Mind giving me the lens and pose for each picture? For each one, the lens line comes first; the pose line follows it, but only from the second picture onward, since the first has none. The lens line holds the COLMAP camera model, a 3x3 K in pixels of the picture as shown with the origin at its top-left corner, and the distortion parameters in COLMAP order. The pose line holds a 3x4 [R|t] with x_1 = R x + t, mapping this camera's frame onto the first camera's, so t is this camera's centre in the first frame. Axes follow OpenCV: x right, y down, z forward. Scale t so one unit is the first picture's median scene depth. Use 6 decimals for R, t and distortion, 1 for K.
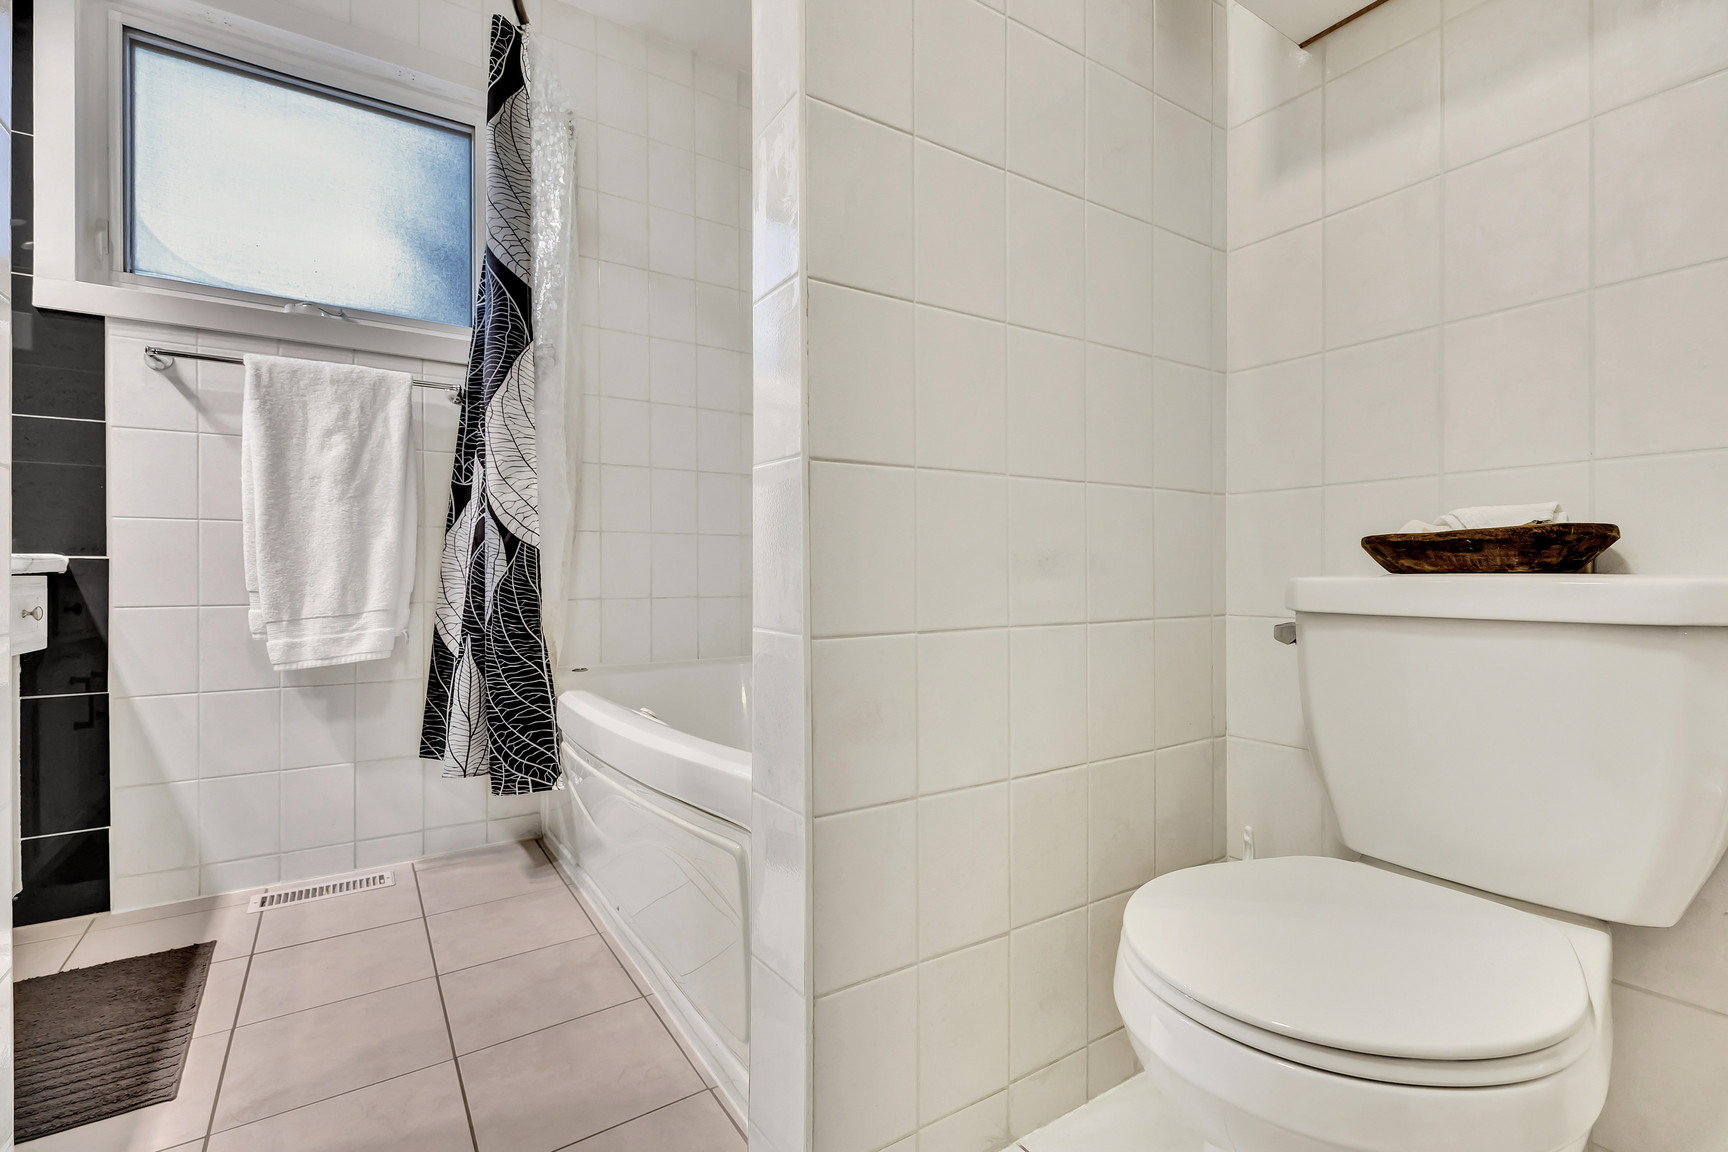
lens RADIAL K [[787.3, 0, 863.0], [0, 787.3, 579.1], [0, 0, 1]] dist [0.013718, -0.006253]
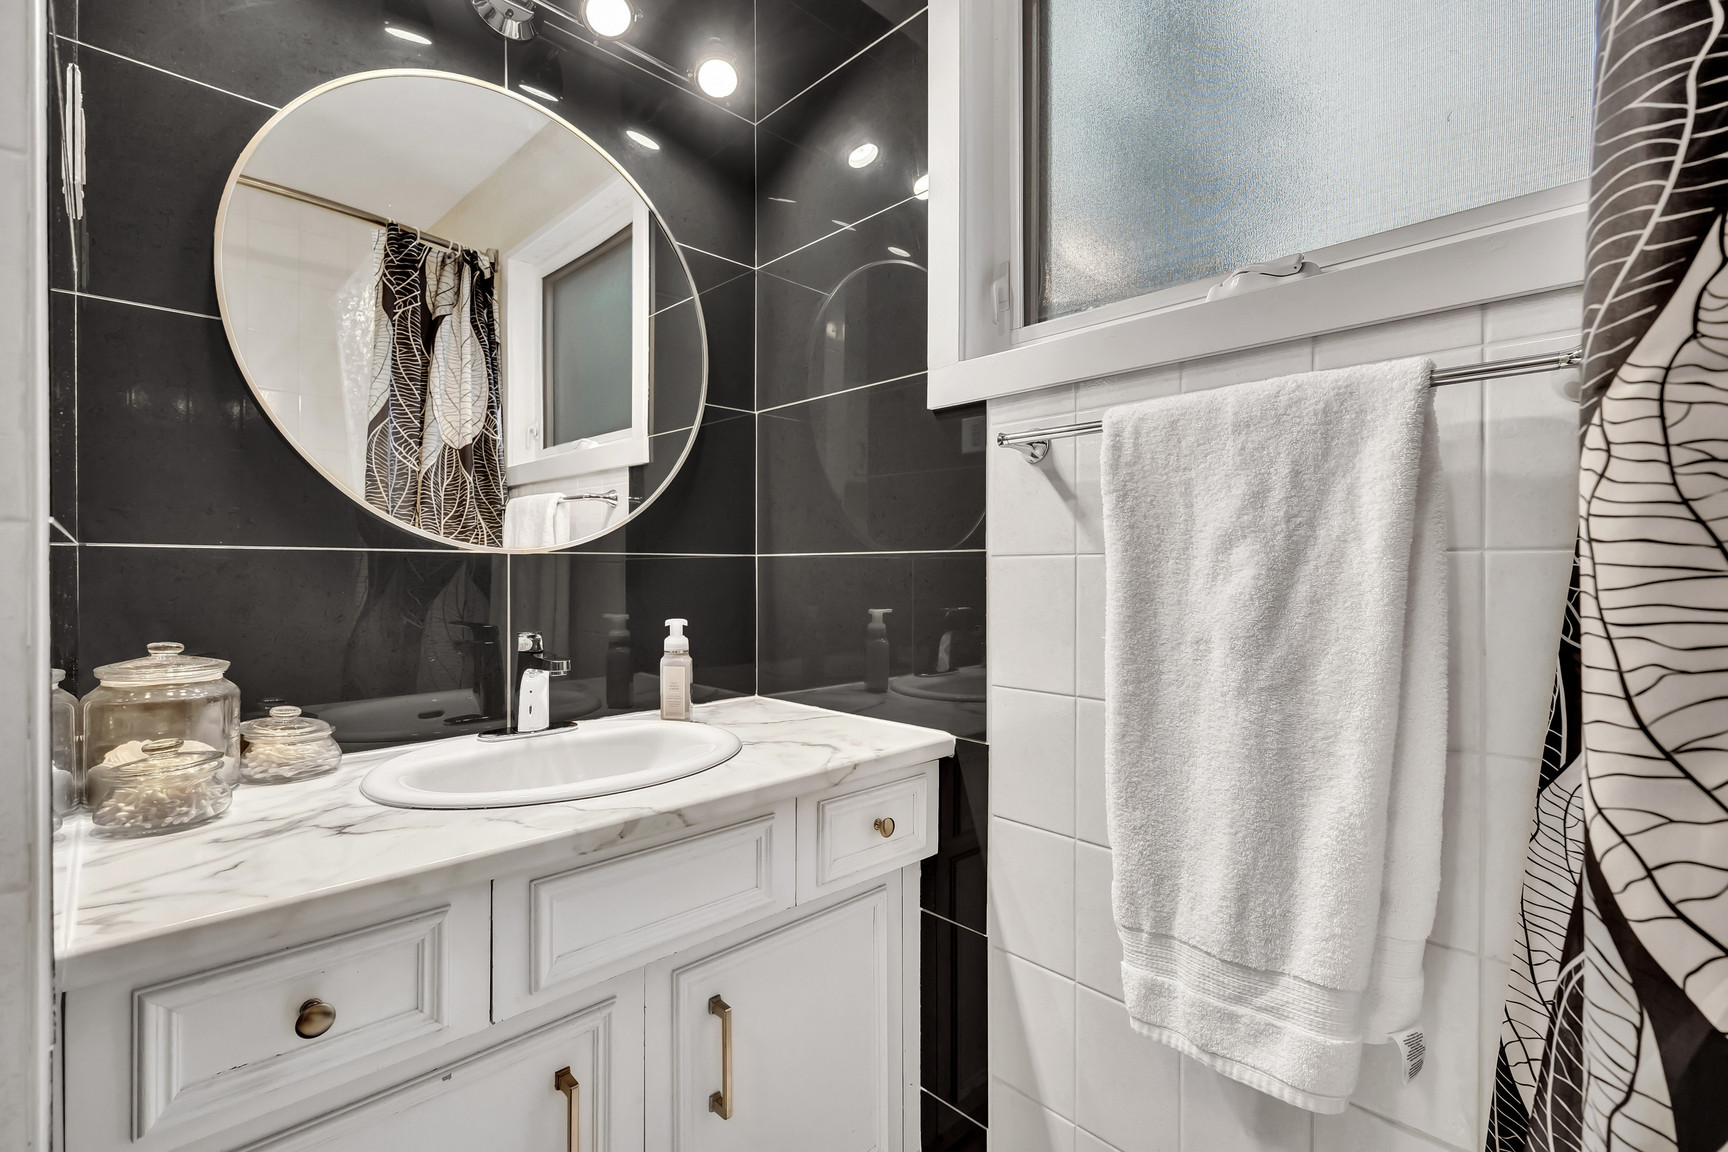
lens RADIAL K [[787.3, 0, 861.4], [0, 787.3, 577.4], [0, 0, 1]] dist [0.013718, -0.006253]
pose [[0.198575, 0.004903, -0.980073, -0.275257], [-0.004976, 0.999980, 0.003995, -0.166254], [0.980073, 0.004084, 0.198595, 0.709151]]
